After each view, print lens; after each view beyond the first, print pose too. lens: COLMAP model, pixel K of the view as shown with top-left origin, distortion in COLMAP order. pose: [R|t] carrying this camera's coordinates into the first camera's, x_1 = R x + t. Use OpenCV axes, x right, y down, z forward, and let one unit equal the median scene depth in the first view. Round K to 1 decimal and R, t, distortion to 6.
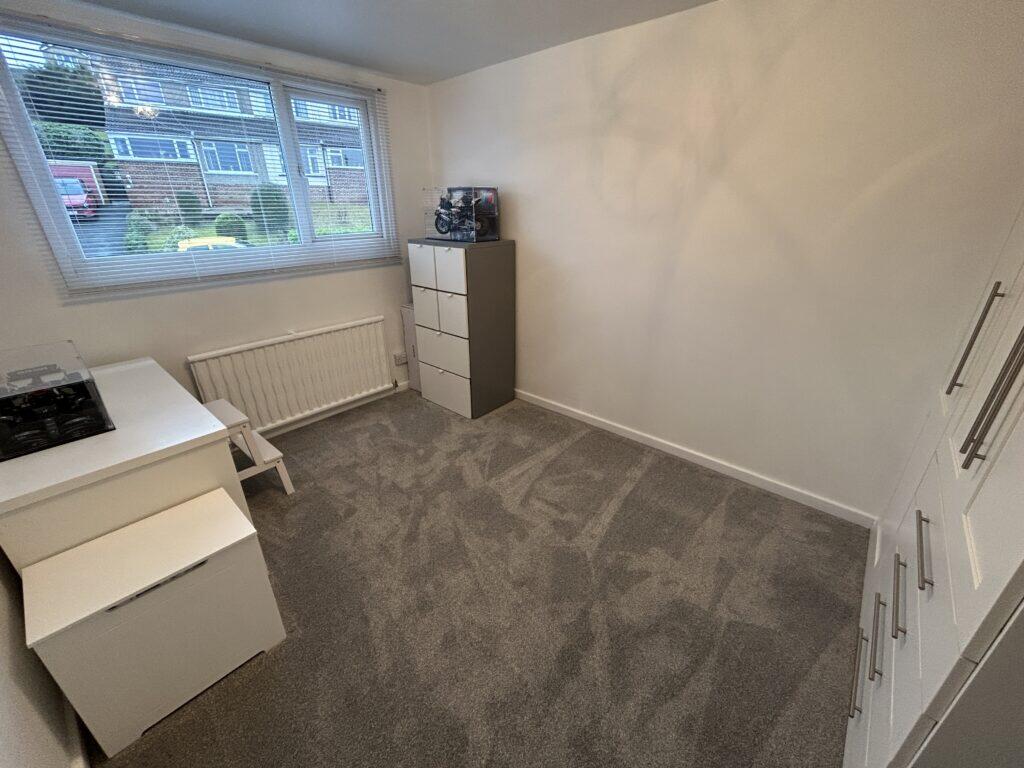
lens RADIAL K [[415.5, 0, 510.4], [0, 415.5, 383.4], [0, 0, 1]] dist [-0.002391, 0.000251]
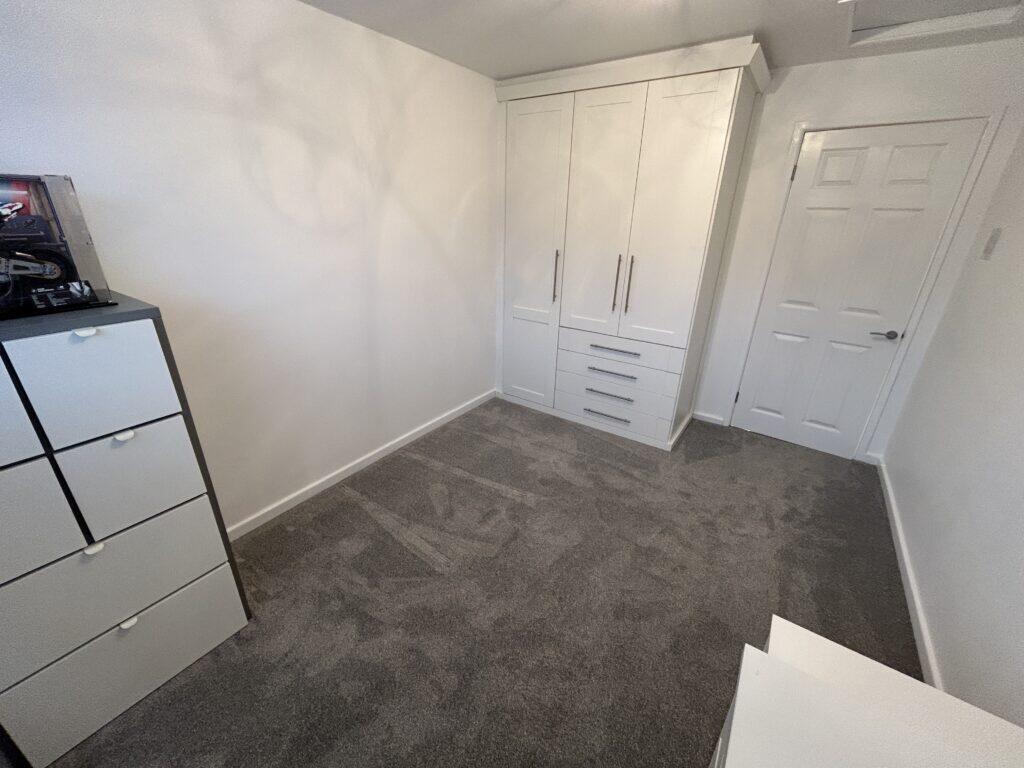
lens RADIAL K [[415.5, 0, 510.4], [0, 415.5, 383.4], [0, 0, 1]] dist [-0.002391, 0.000251]
pose [[-0.115216, -0.384264, 0.916006, -0.654031], [0.372946, 0.837953, 0.398430, -0.333158], [-0.920672, 0.387526, 0.046764, 0.725617]]
